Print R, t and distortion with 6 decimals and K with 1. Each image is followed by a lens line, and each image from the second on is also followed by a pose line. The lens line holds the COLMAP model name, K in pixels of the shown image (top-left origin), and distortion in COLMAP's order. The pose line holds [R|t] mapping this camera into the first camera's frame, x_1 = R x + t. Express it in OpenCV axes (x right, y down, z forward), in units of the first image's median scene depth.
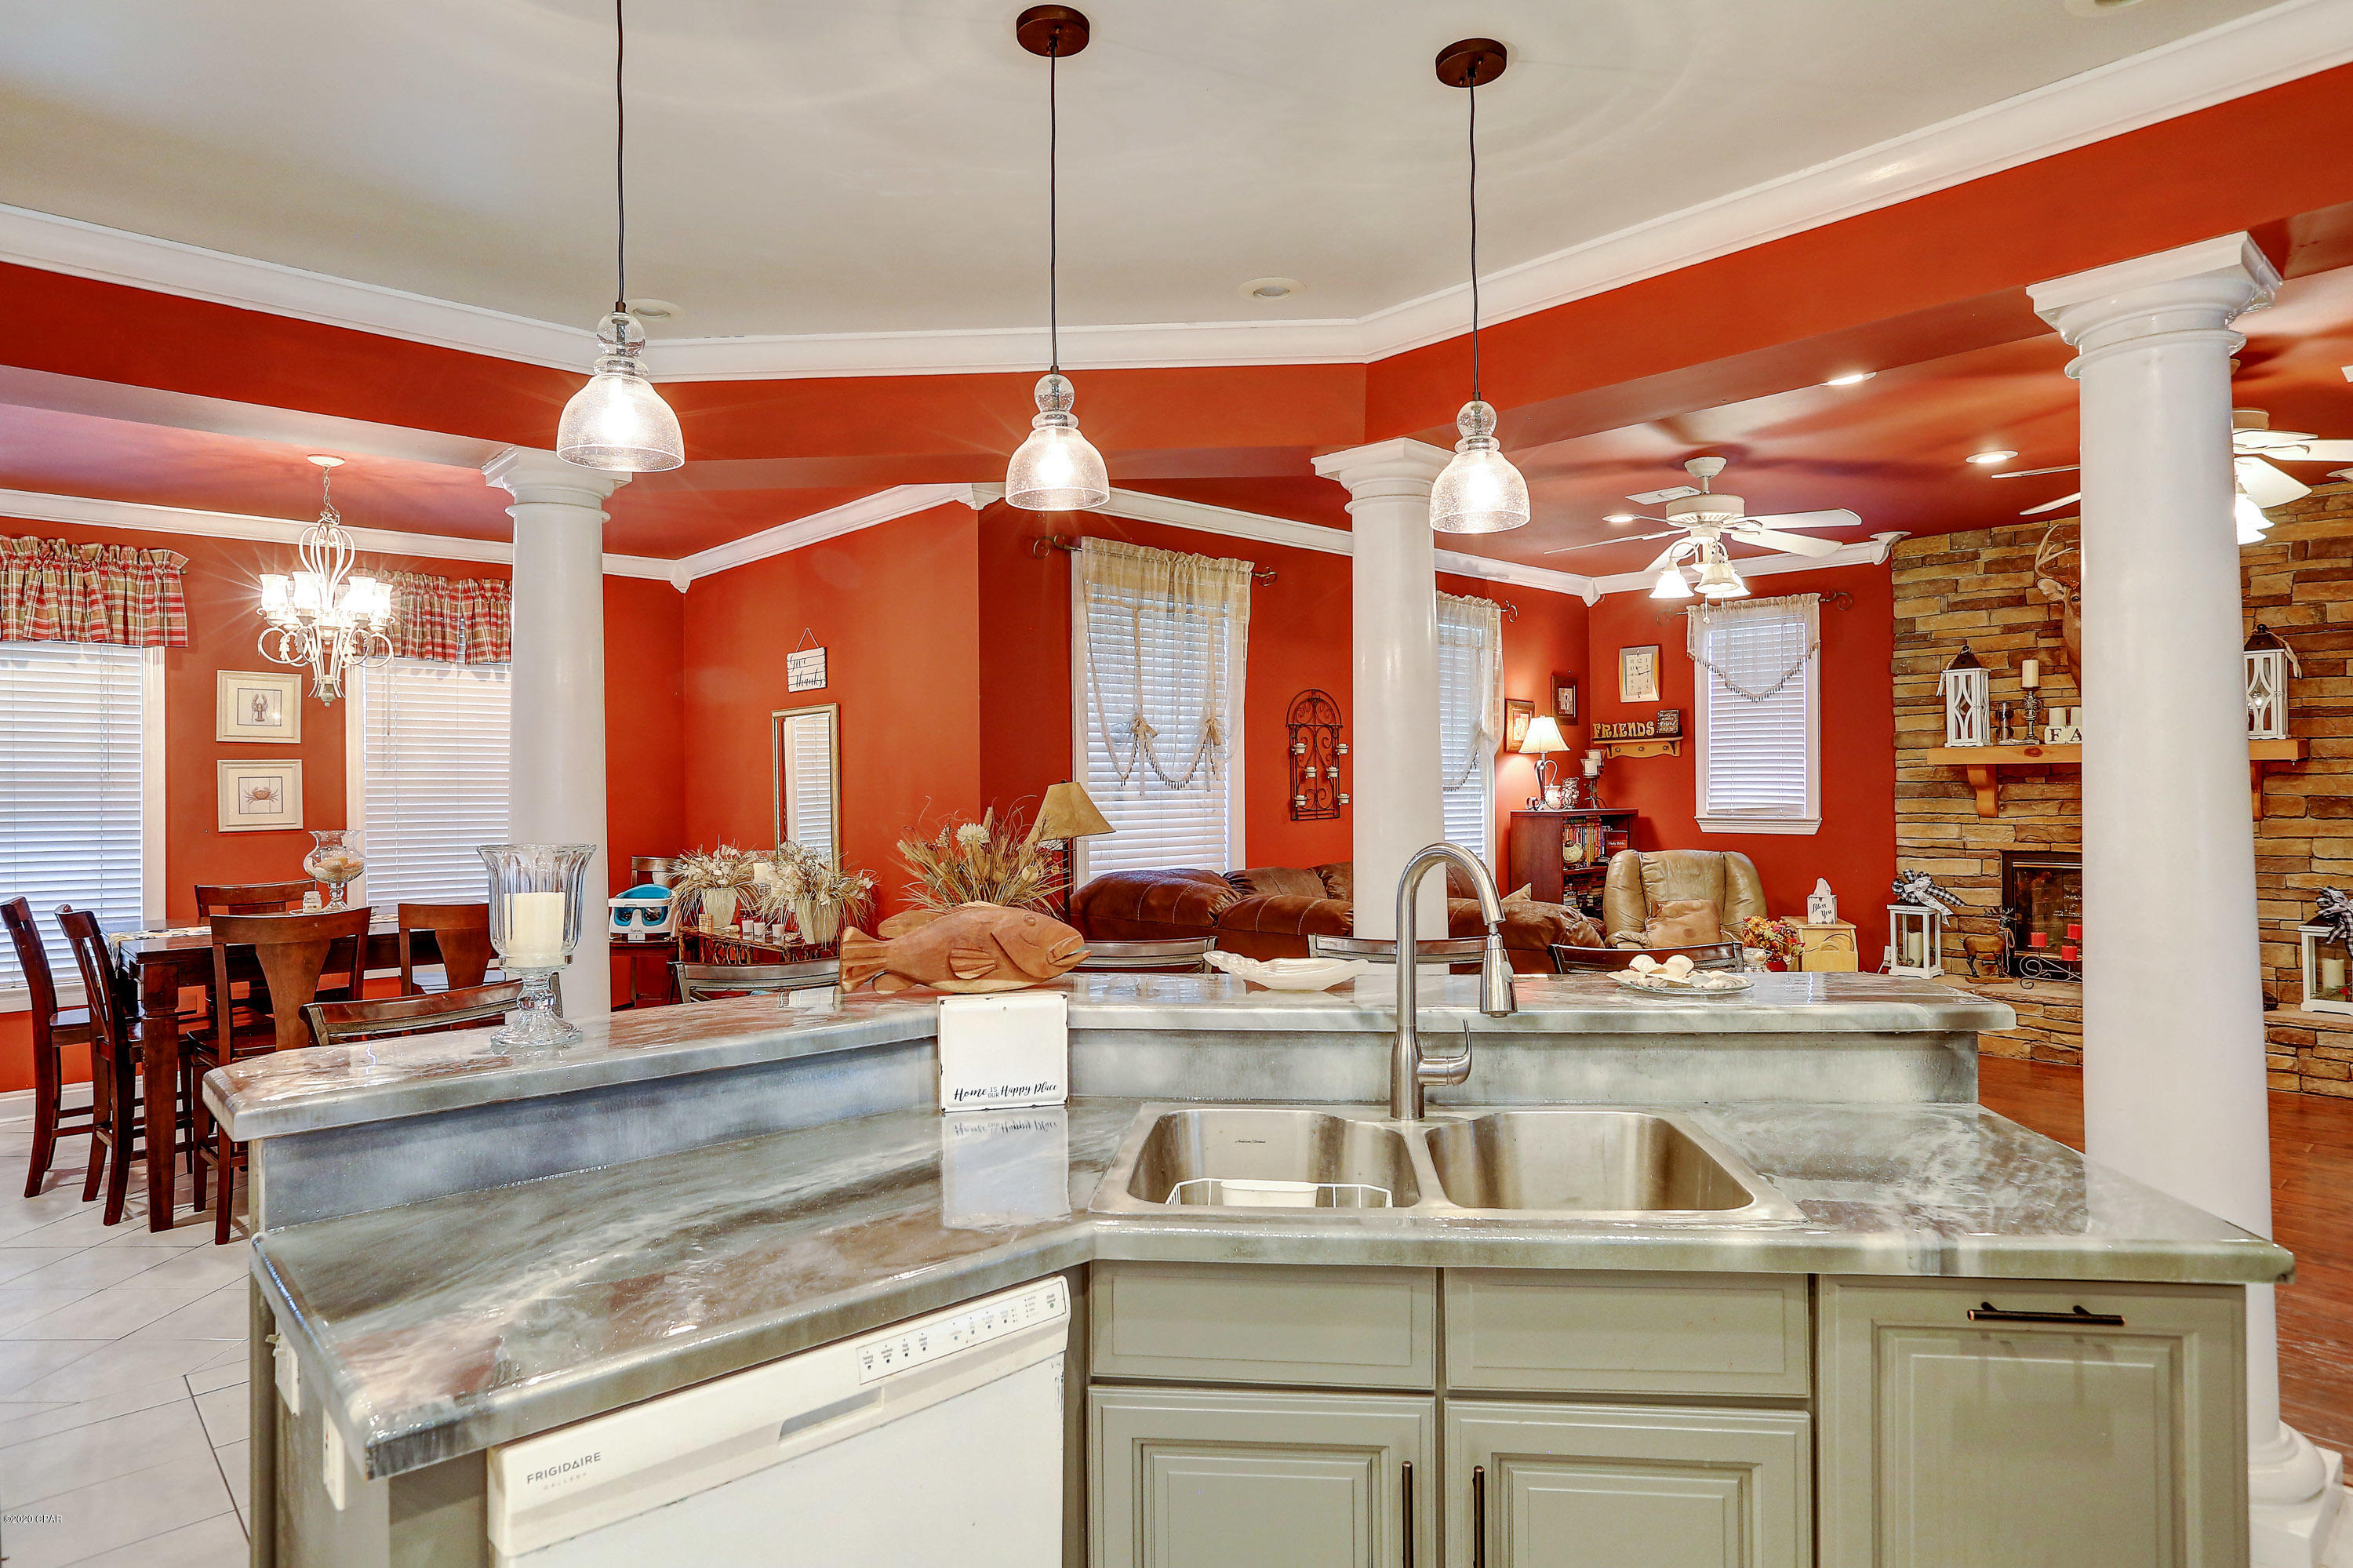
lens RADIAL K [[1358.3, 0, 1175.7], [0, 1358.3, 781.6], [0, 0, 1]] dist [-0.008216, 0.015595]
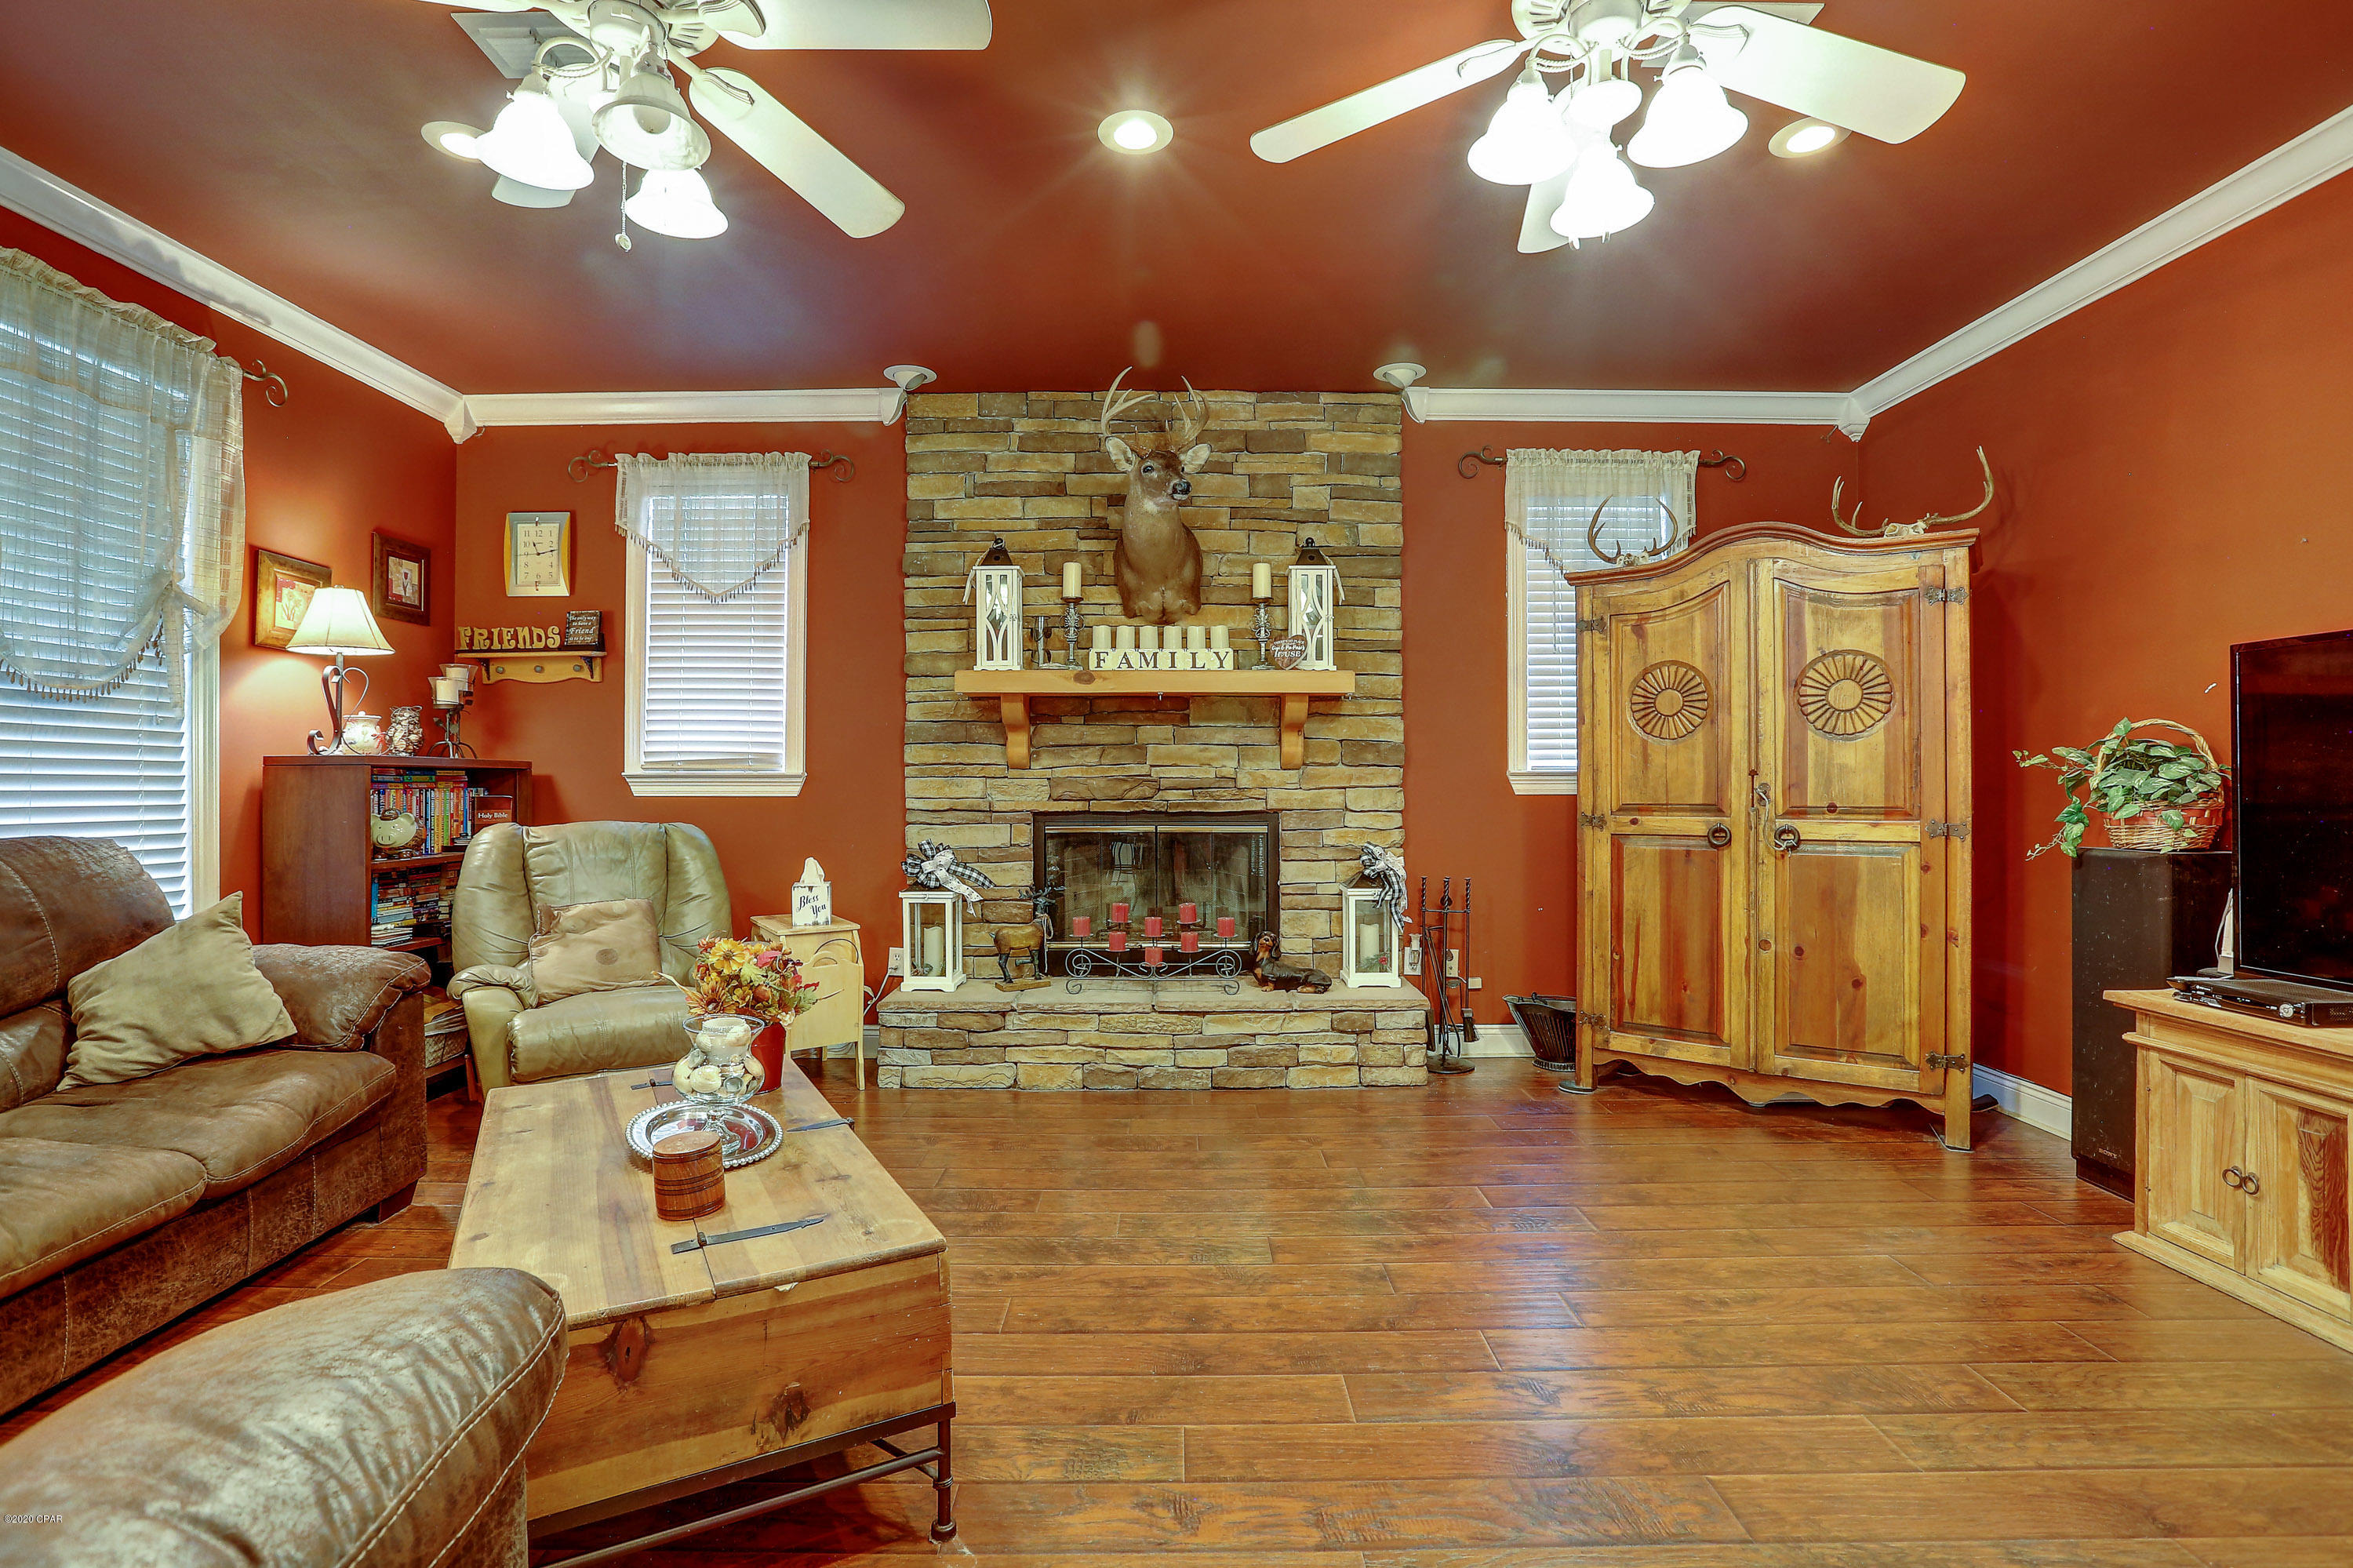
lens RADIAL K [[1072.2, 0, 1175.8], [0, 1072.2, 773.6], [0, 0, 1]] dist [-0.026687, 0.004432]
pose [[0.678438, 0.013619, 0.734531, 0.207317], [-0.007858, 0.999905, -0.011282, 0.033937], [-0.734615, 0.001883, 0.678481, 0.505348]]
